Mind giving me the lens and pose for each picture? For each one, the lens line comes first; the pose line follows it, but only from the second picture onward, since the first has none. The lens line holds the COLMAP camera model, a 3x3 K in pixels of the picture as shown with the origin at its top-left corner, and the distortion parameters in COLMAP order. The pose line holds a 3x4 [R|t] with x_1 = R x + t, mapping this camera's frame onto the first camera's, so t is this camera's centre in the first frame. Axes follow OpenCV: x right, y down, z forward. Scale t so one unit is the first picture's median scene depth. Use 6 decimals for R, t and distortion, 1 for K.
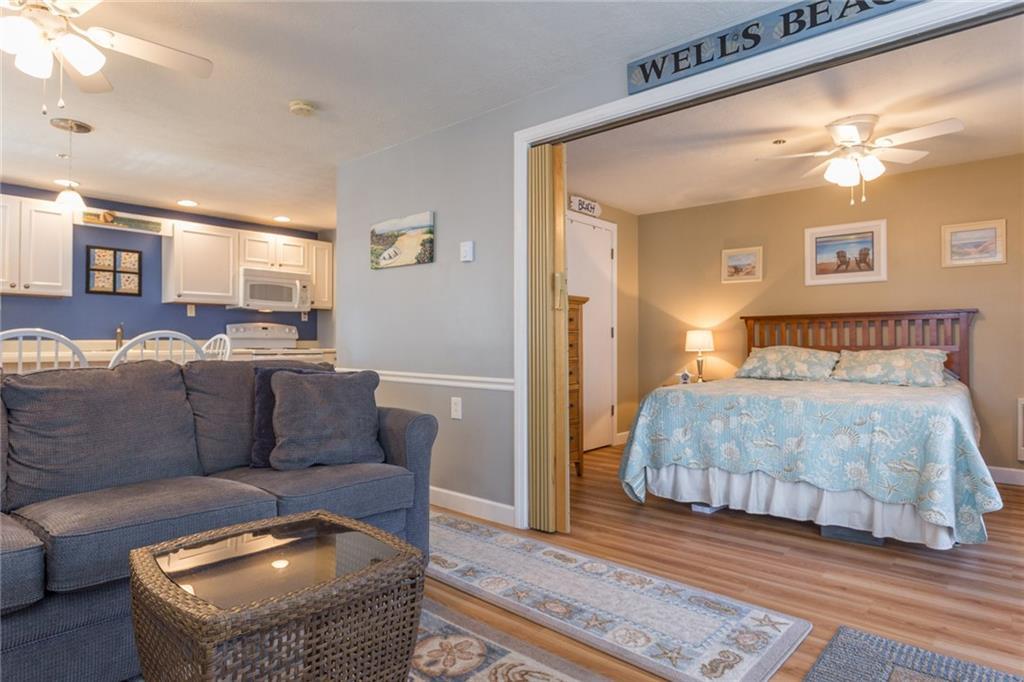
lens RADIAL K [[583.9, 0, 505.3], [0, 583.9, 346.8], [0, 0, 1]] dist [-0.015811, 0.000588]
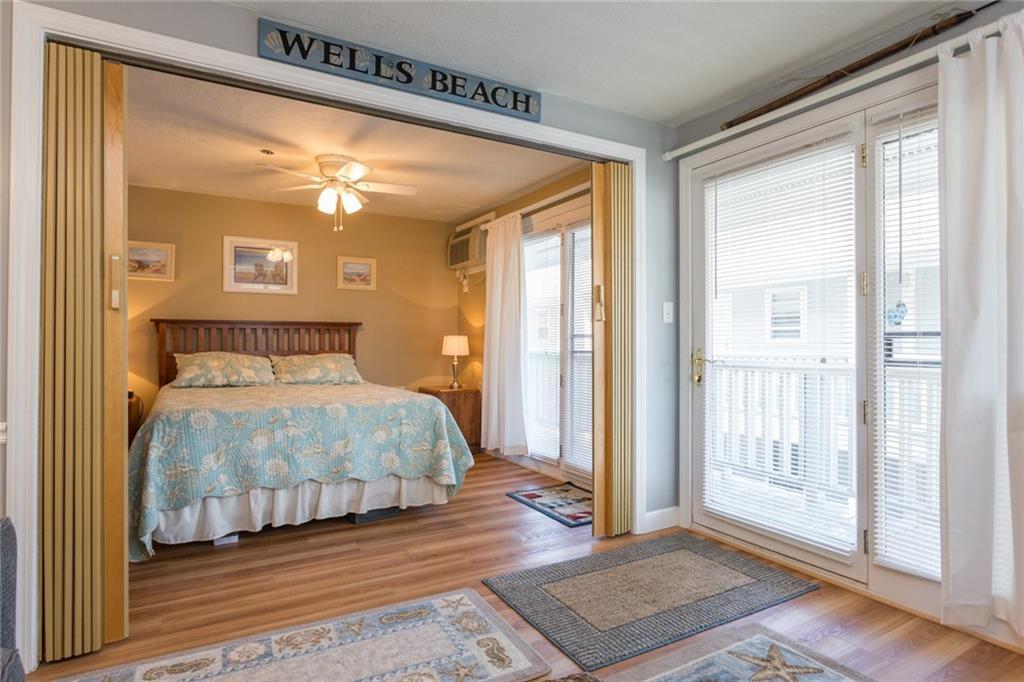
lens RADIAL K [[536.9, 0, 512.0], [0, 536.9, 341.0], [0, 0, 1]] dist [0.000584, -0.000496]
pose [[0.324813, 0.004066, 0.945770, -0.303483], [0.001161, 0.999988, -0.004698, -0.021137], [-0.945778, 0.002624, 0.324804, 0.327874]]
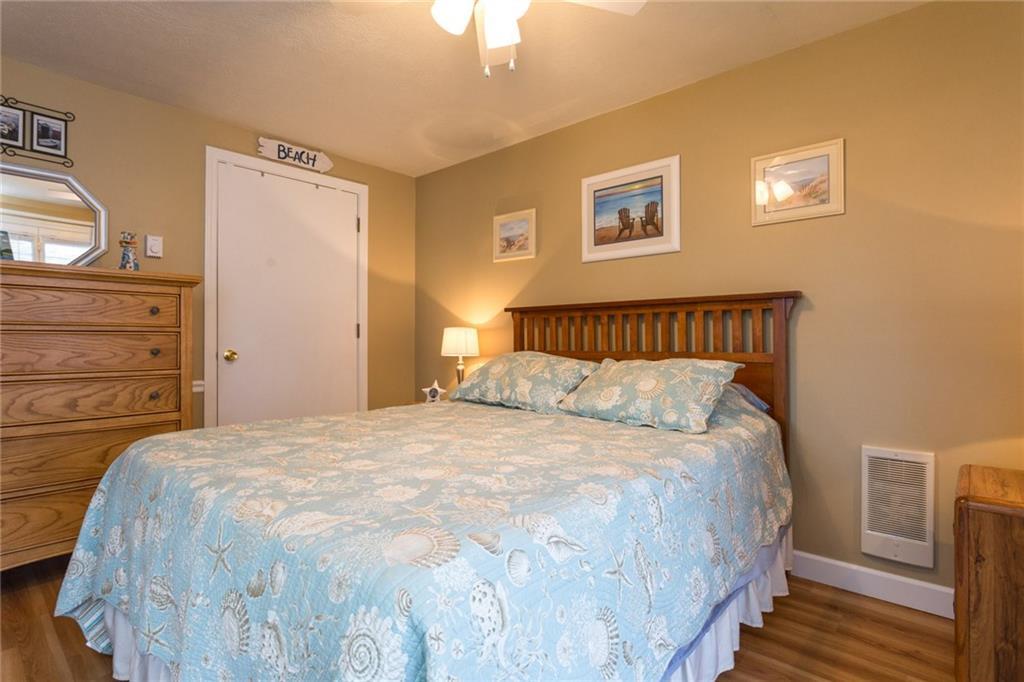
lens RADIAL K [[524.7, 0, 512.0], [0, 524.7, 341.0], [0, 0, 1]] dist [-0.023128, -0.000080]
pose [[1.000000, 0.000806, 0.000490, 0.641880], [-0.000804, 0.999986, -0.005270, -0.014212], [-0.000494, 0.005269, 0.999986, 0.572556]]
